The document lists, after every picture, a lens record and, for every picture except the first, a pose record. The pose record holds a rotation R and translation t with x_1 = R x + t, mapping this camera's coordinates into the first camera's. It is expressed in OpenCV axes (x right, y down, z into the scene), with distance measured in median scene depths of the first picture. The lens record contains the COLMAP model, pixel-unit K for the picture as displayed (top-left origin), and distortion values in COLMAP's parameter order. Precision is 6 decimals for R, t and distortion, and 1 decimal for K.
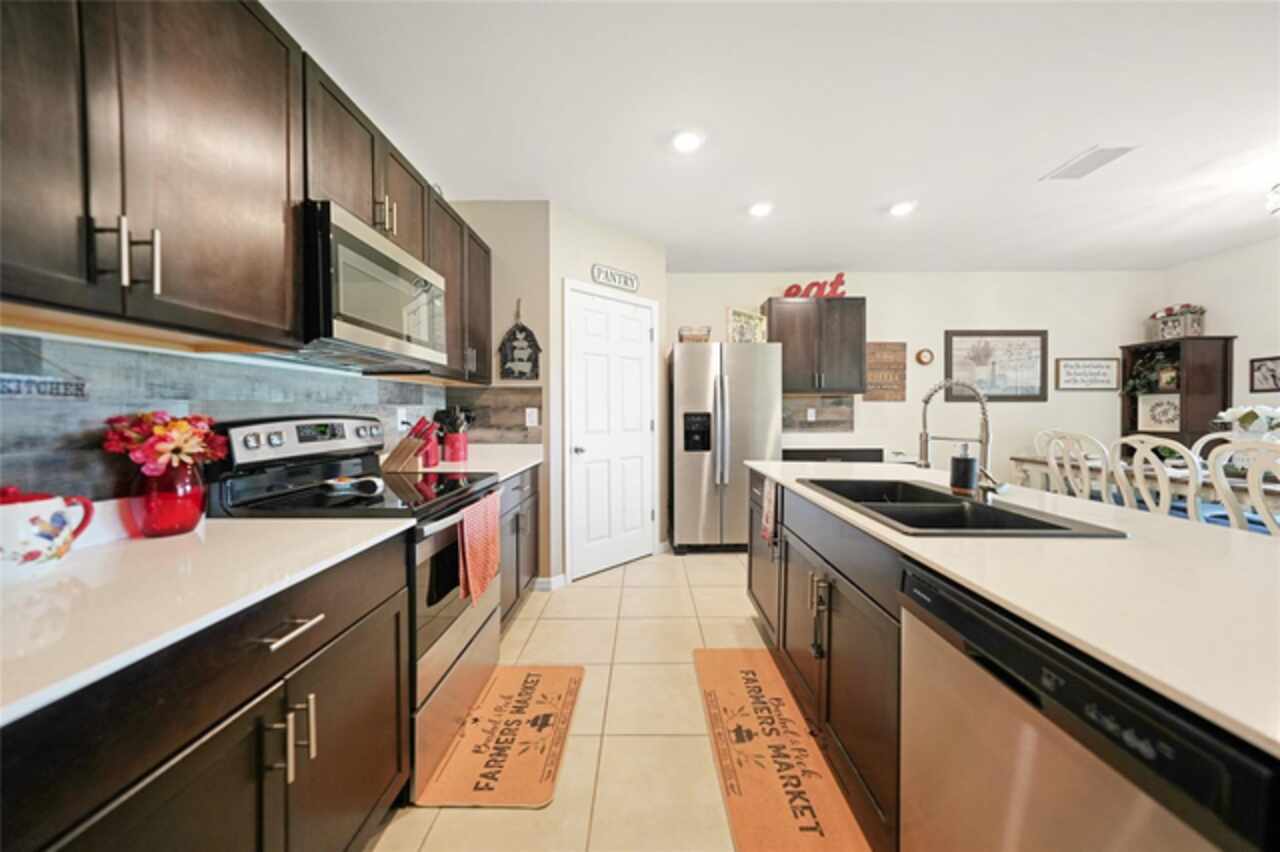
lens RADIAL K [[432.4, 0, 642.7], [0, 432.4, 423.4], [0, 0, 1]] dist [-0.000126, 0.000216]
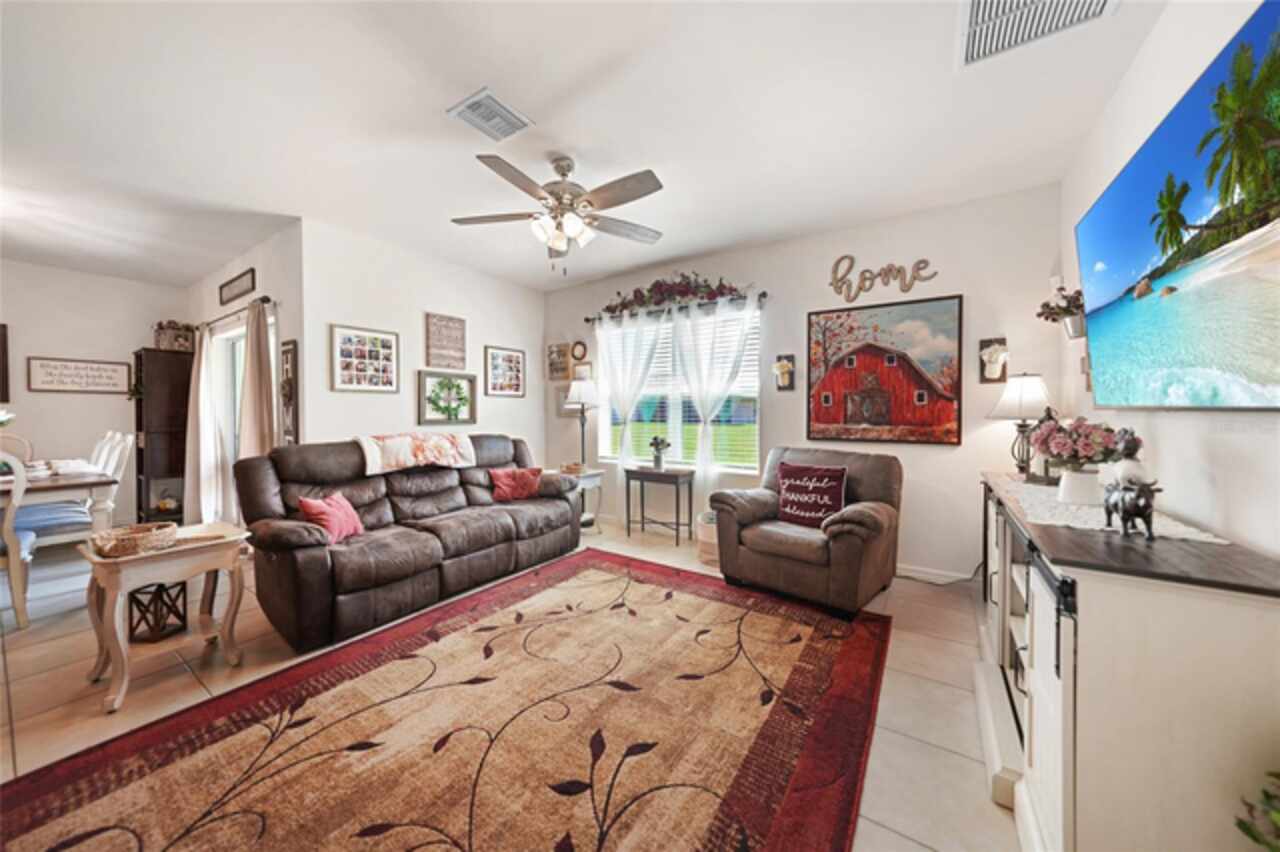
lens RADIAL K [[439.3, 0, 640.0], [0, 439.3, 426.0], [0, 0, 1]] dist [0.000579, 0.000177]
pose [[0.551104, -0.025268, 0.834054, 1.048875], [0.021908, 0.999635, 0.015809, 0.014766], [-0.834149, 0.009560, 0.551456, -0.743728]]
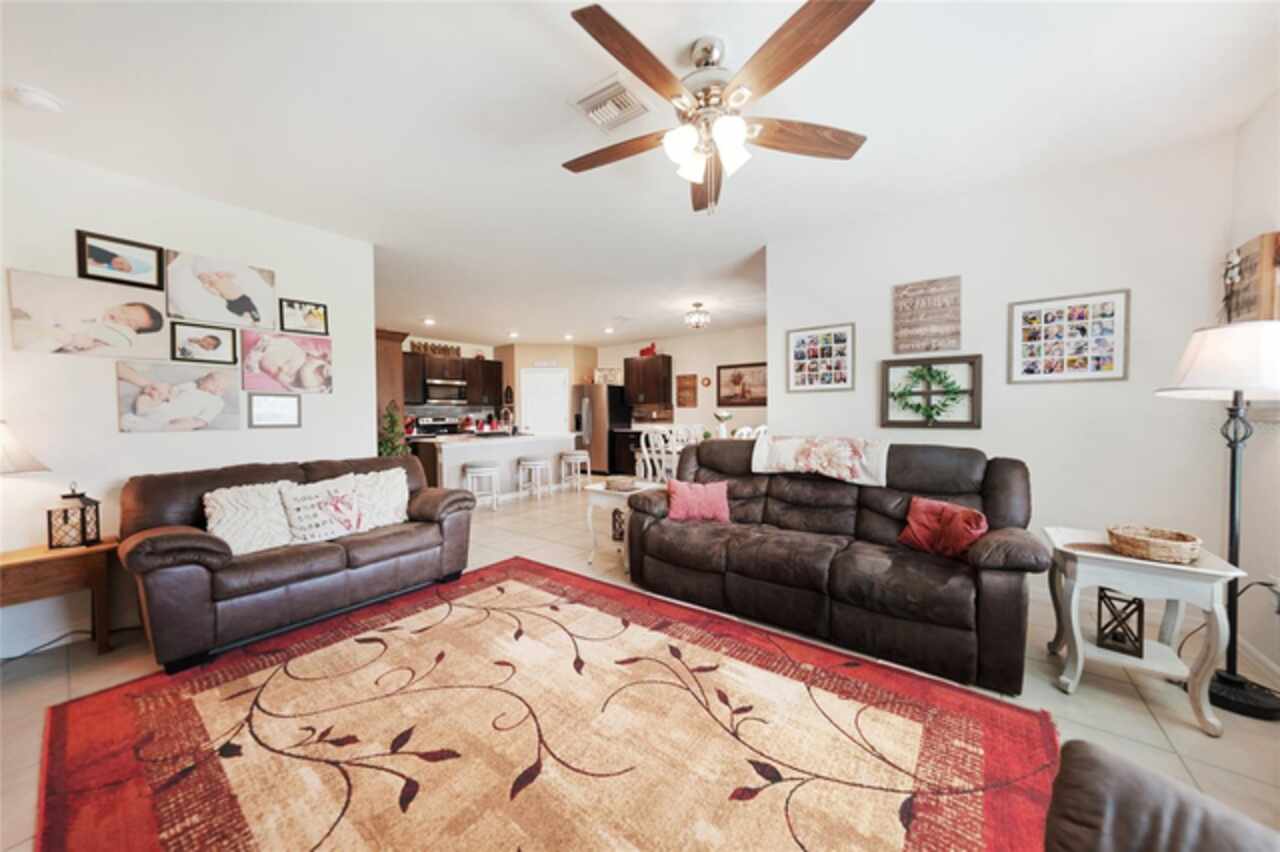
lens RADIAL K [[432.4, 0, 642.7], [0, 432.4, 423.4], [0, 0, 1]] dist [-0.000126, 0.000216]
pose [[0.805673, 0.008715, -0.592296, 1.765413], [-0.005967, 0.999960, 0.006596, 0.007611], [0.592331, -0.001779, 0.805693, -0.689954]]
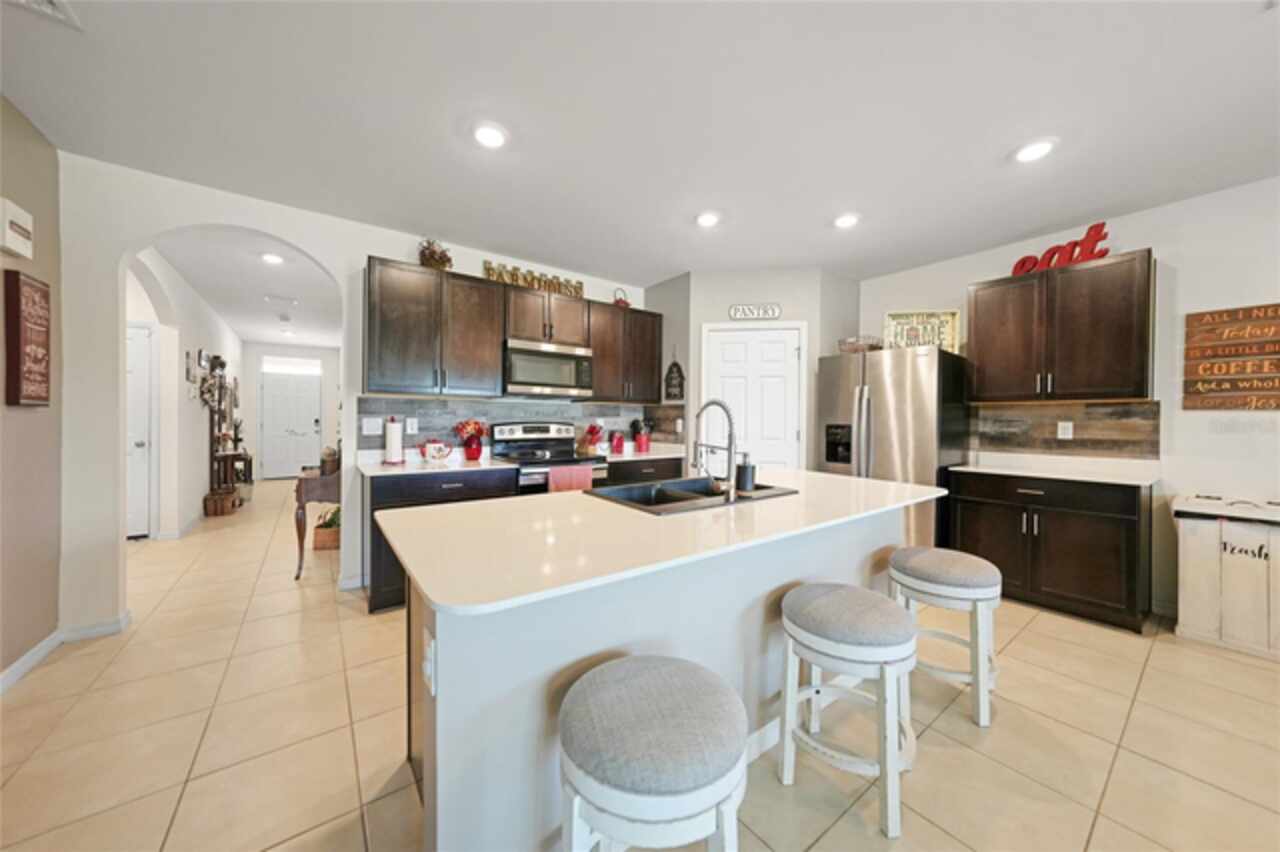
lens RADIAL K [[432.4, 0, 642.7], [0, 432.4, 423.4], [0, 0, 1]] dist [-0.000126, 0.000216]
pose [[0.610910, 0.013969, -0.791577, 0.626938], [-0.030671, 0.999511, -0.006032, -0.006871], [0.791106, 0.027963, 0.611040, 0.022333]]
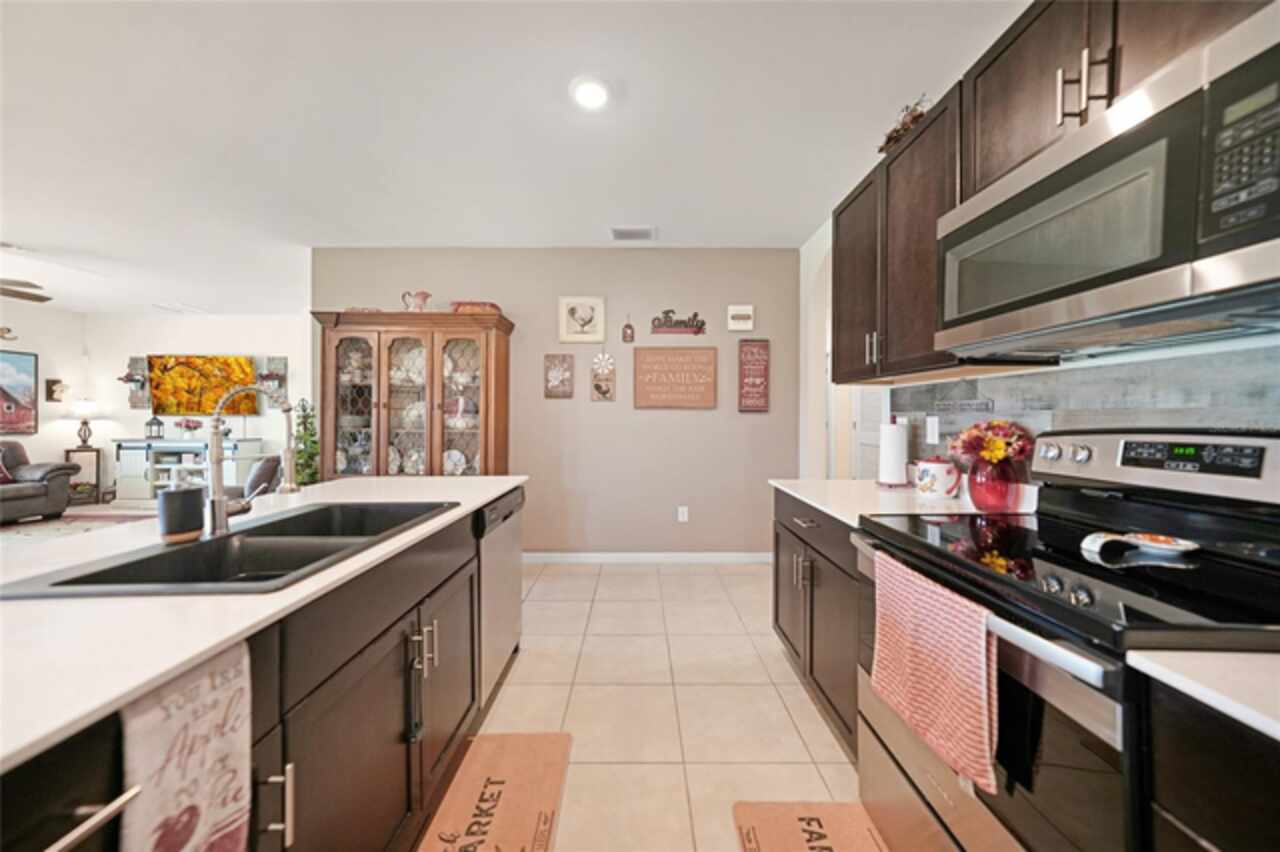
lens RADIAL K [[432.7, 0, 638.6], [0, 432.7, 412.2], [0, 0, 1]] dist [-0.000088, 0.000091]
pose [[-0.999908, -0.000054, -0.013565, 0.006642], [-0.000270, 0.999872, 0.015969, -0.022396], [0.013562, 0.015971, -0.999780, 0.703831]]
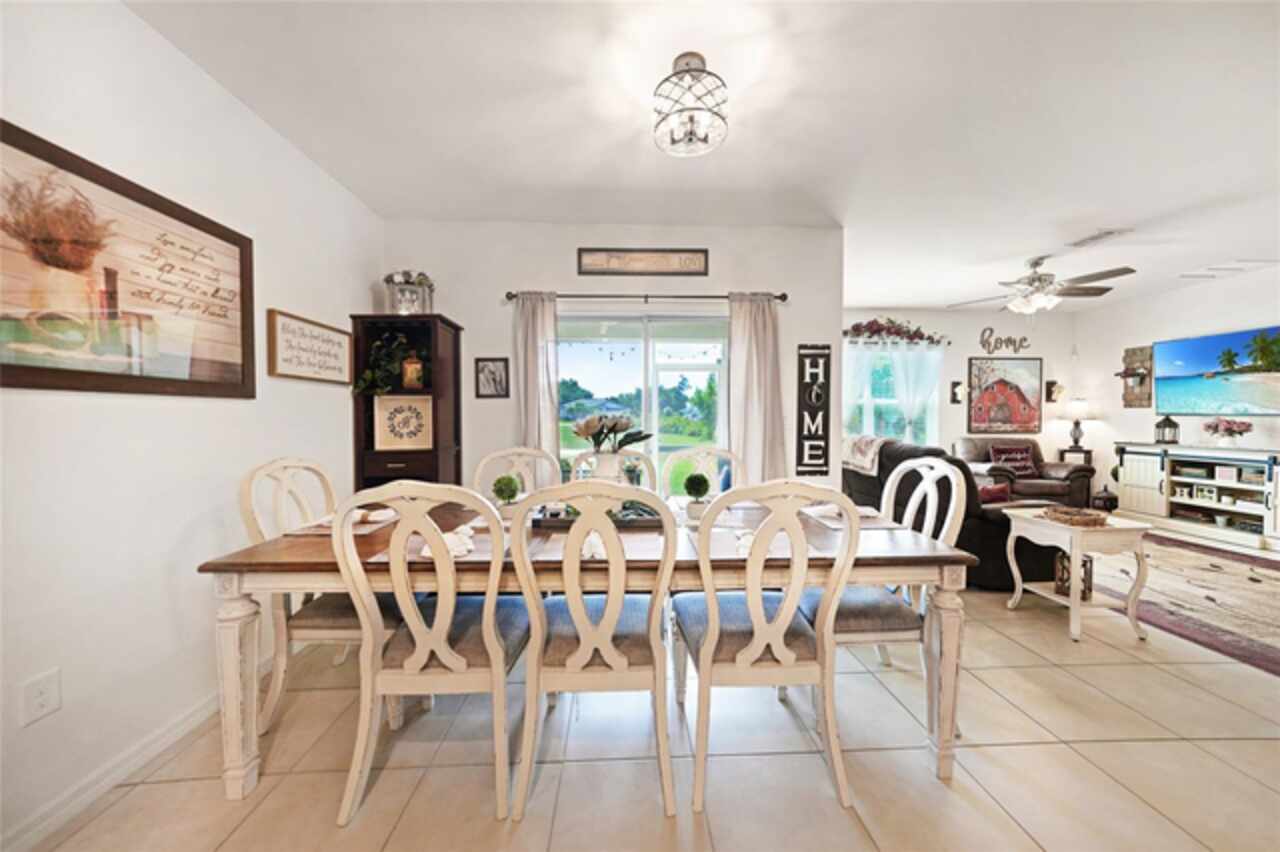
lens RADIAL K [[432.4, 0, 642.7], [0, 432.4, 423.4], [0, 0, 1]] dist [-0.000126, 0.000216]
pose [[-0.060367, -0.016811, 0.998035, 0.550792], [0.027699, 0.999445, 0.018510, -0.028066], [-0.997792, 0.028762, -0.059868, 0.743219]]
